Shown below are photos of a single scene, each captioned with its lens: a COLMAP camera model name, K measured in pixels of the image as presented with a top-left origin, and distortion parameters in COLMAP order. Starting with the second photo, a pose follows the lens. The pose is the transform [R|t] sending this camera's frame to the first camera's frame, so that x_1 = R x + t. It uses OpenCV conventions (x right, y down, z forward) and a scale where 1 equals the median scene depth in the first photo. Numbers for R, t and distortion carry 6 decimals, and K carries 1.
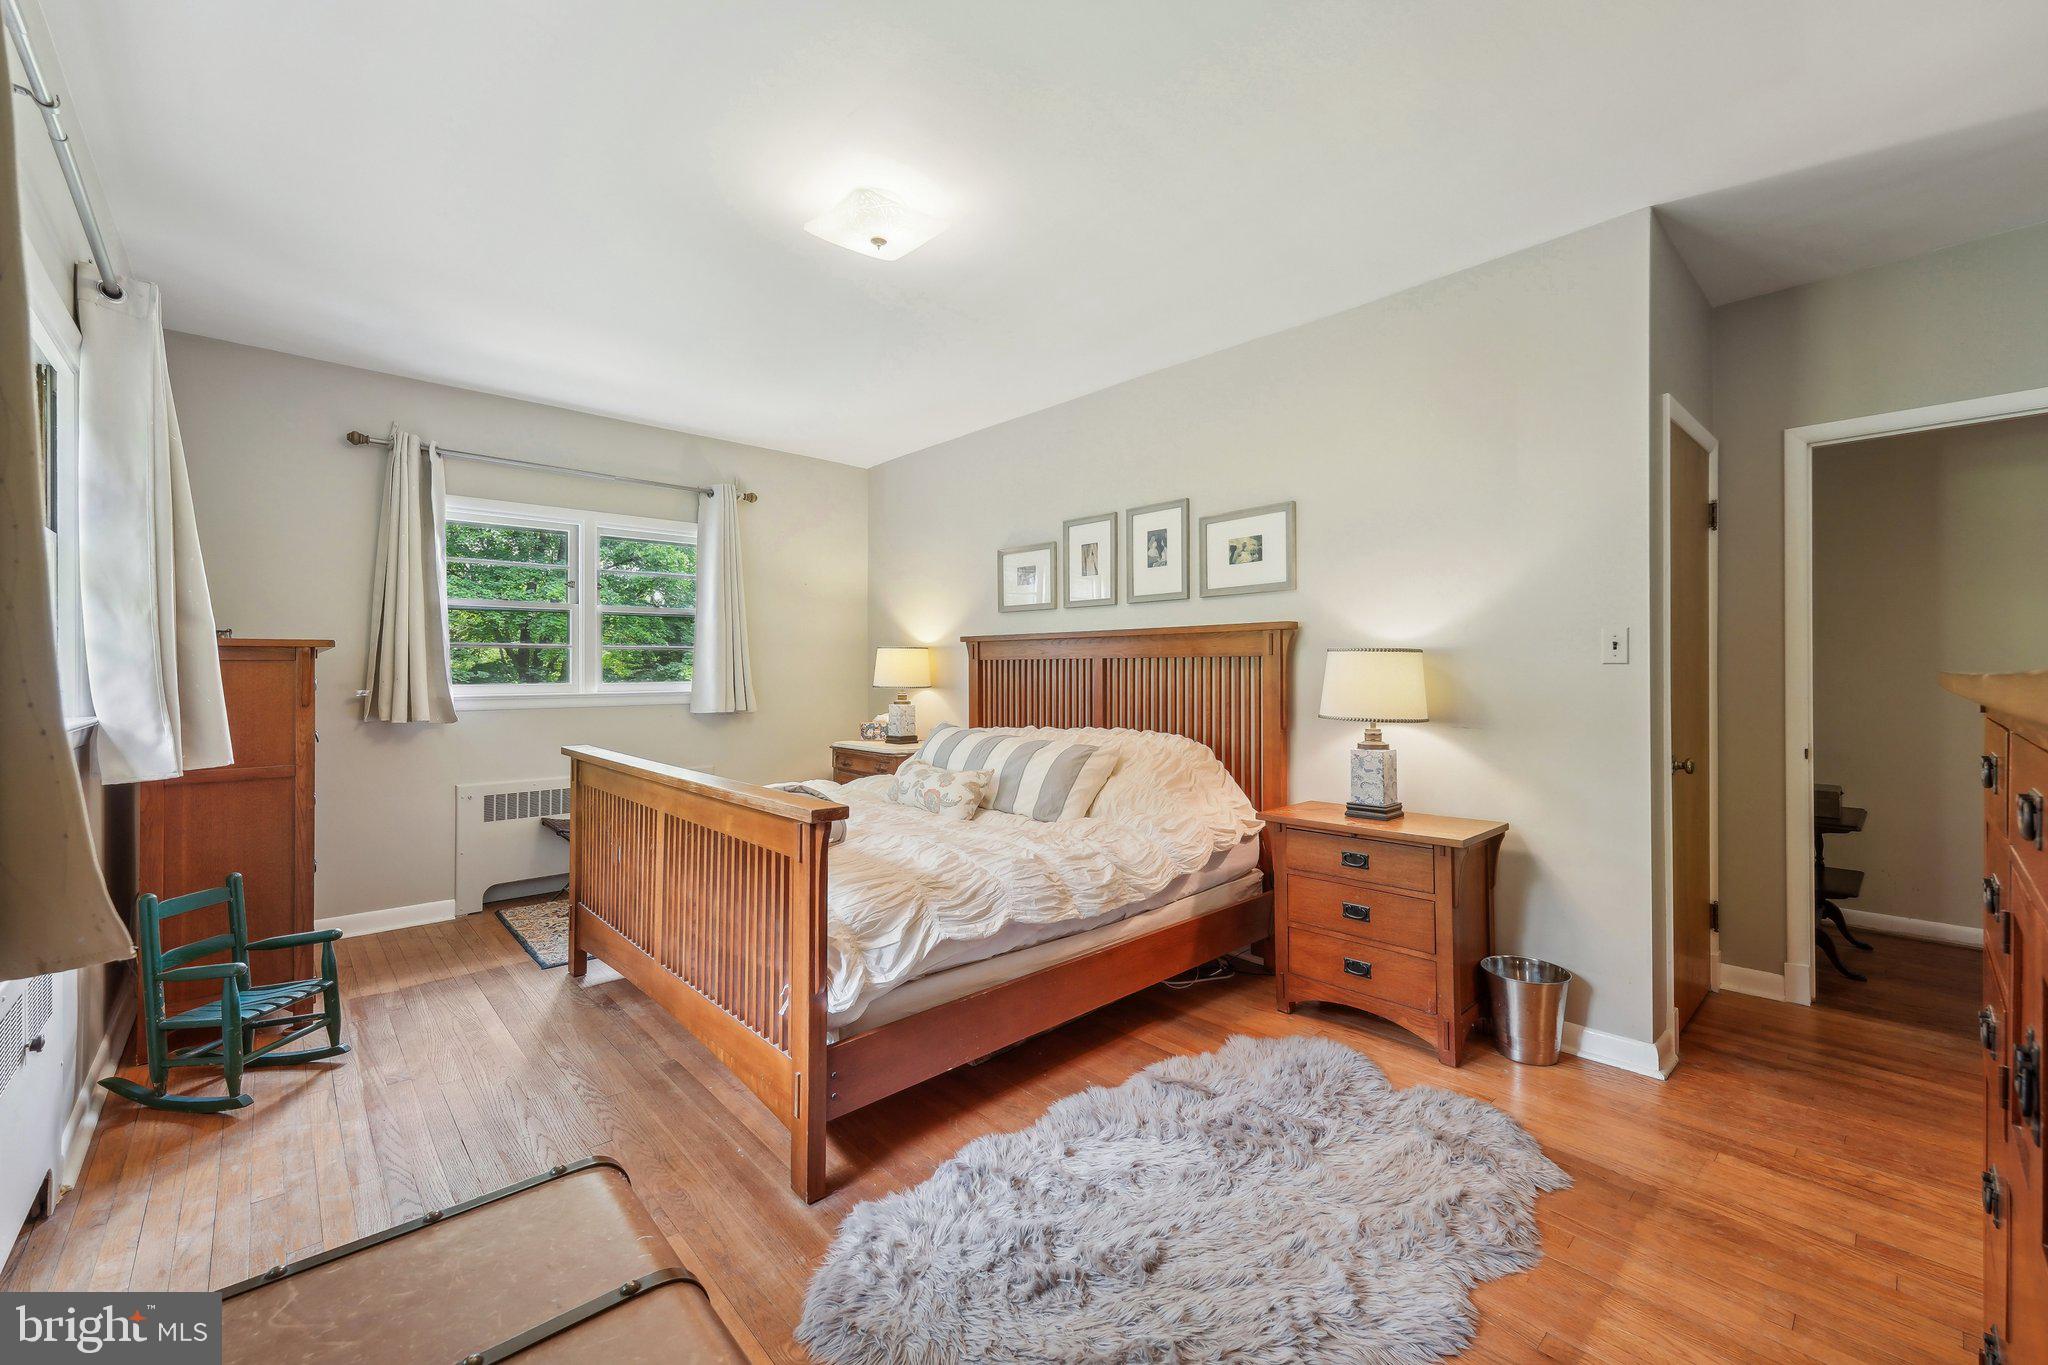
lens RADIAL K [[844.4, 0, 1024.0], [0, 844.4, 682.5], [0, 0, 1]] dist [-0.001061, -0.000099]
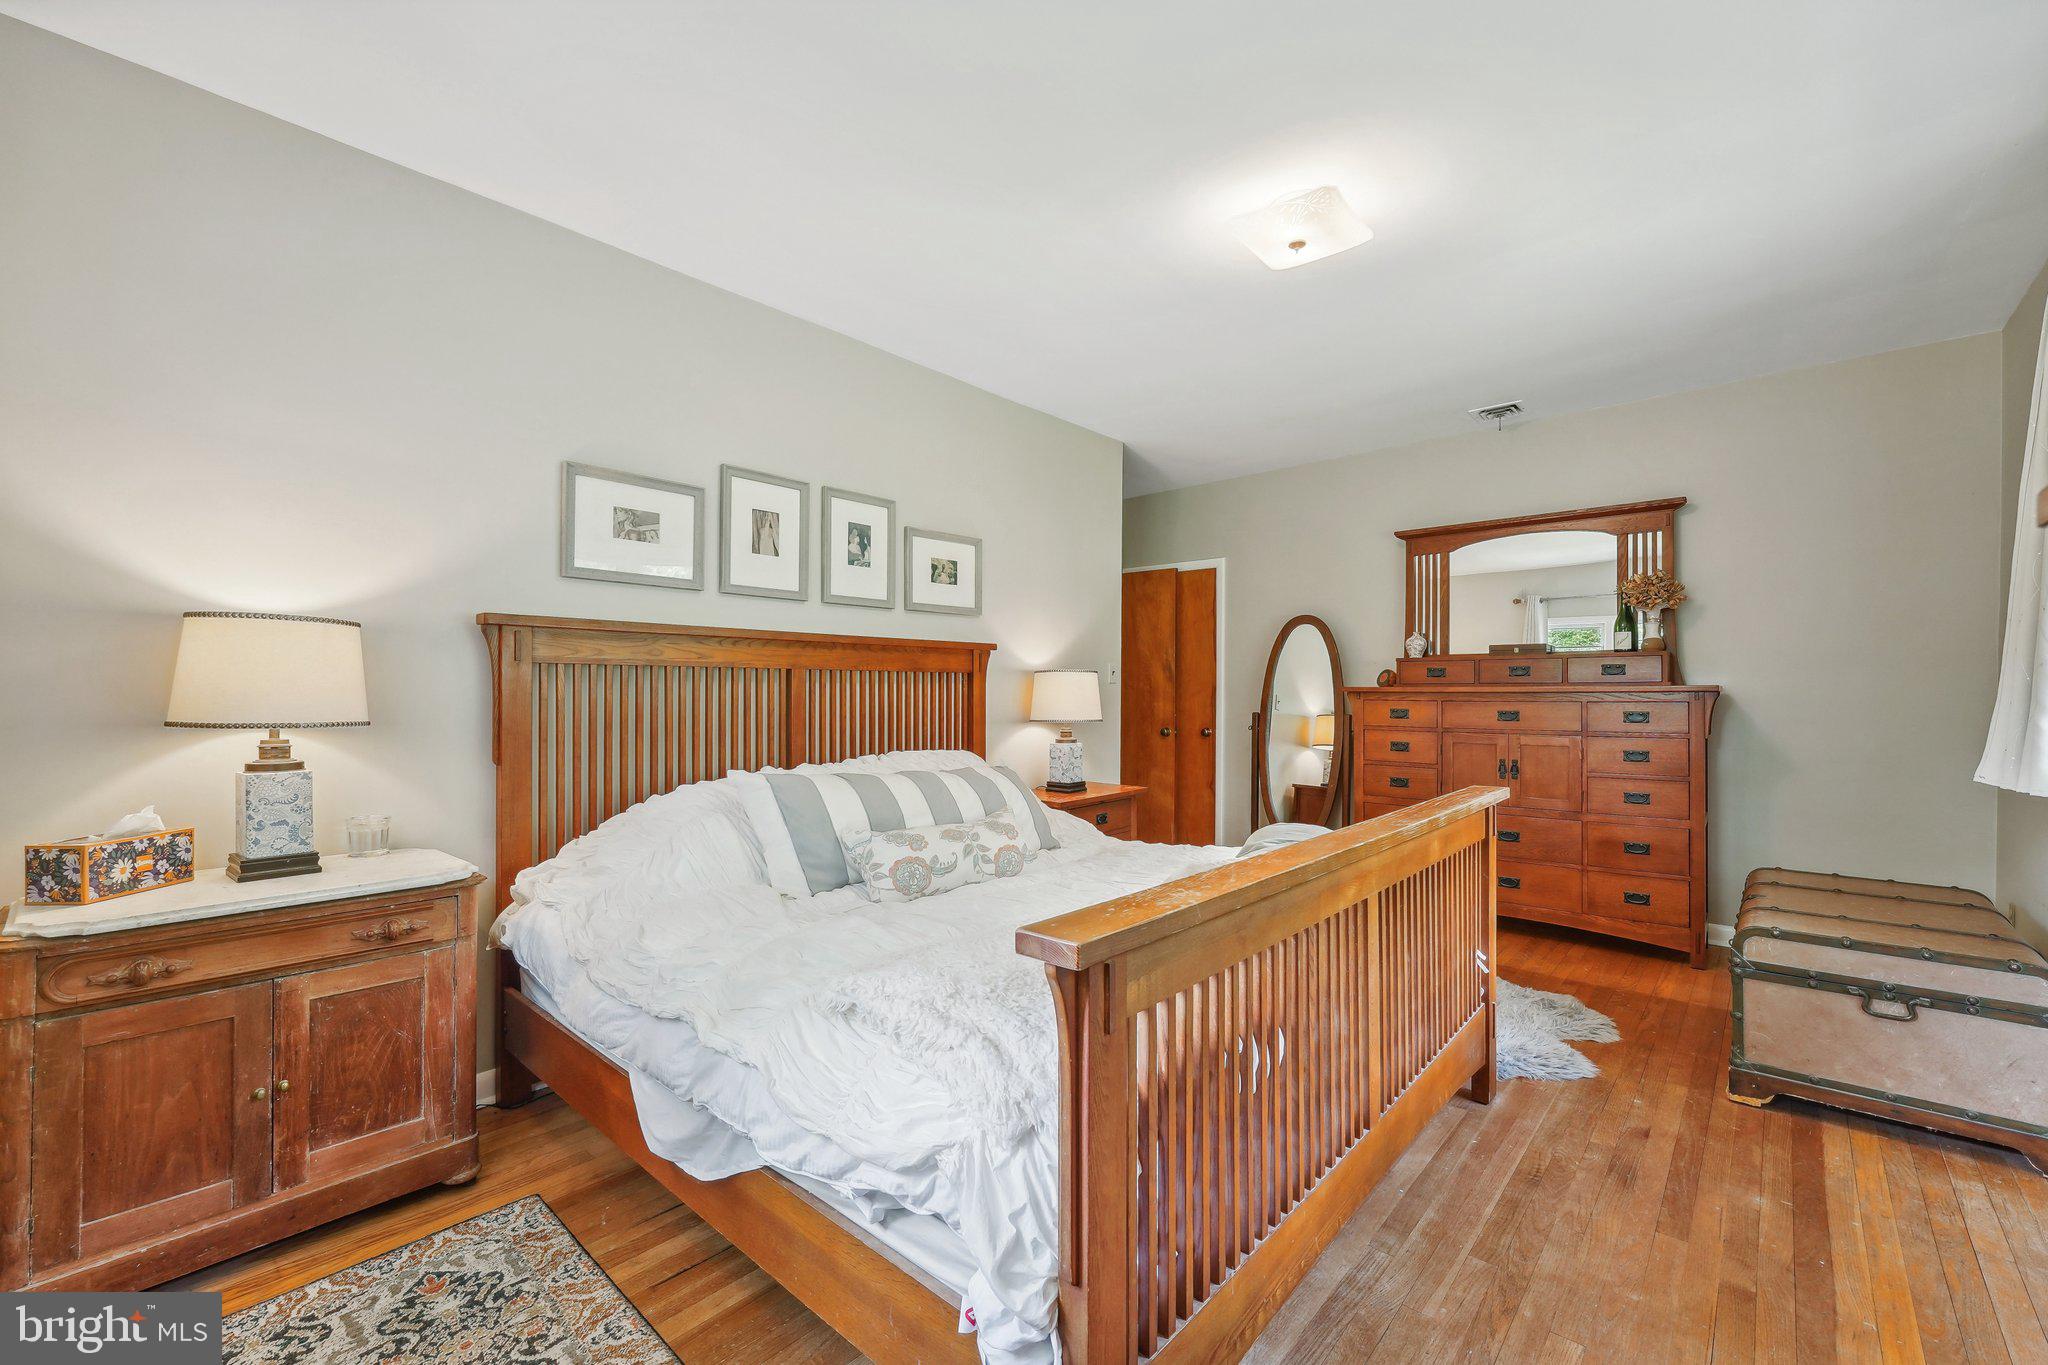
lens RADIAL K [[844.4, 0, 1024.0], [0, 844.4, 682.5], [0, 0, 1]] dist [-0.001061, -0.000099]
pose [[-0.084546, -0.018148, 0.996254, -0.718756], [-0.016216, 0.999727, 0.016835, -0.034755], [-0.996288, -0.014732, -0.084817, 0.896464]]
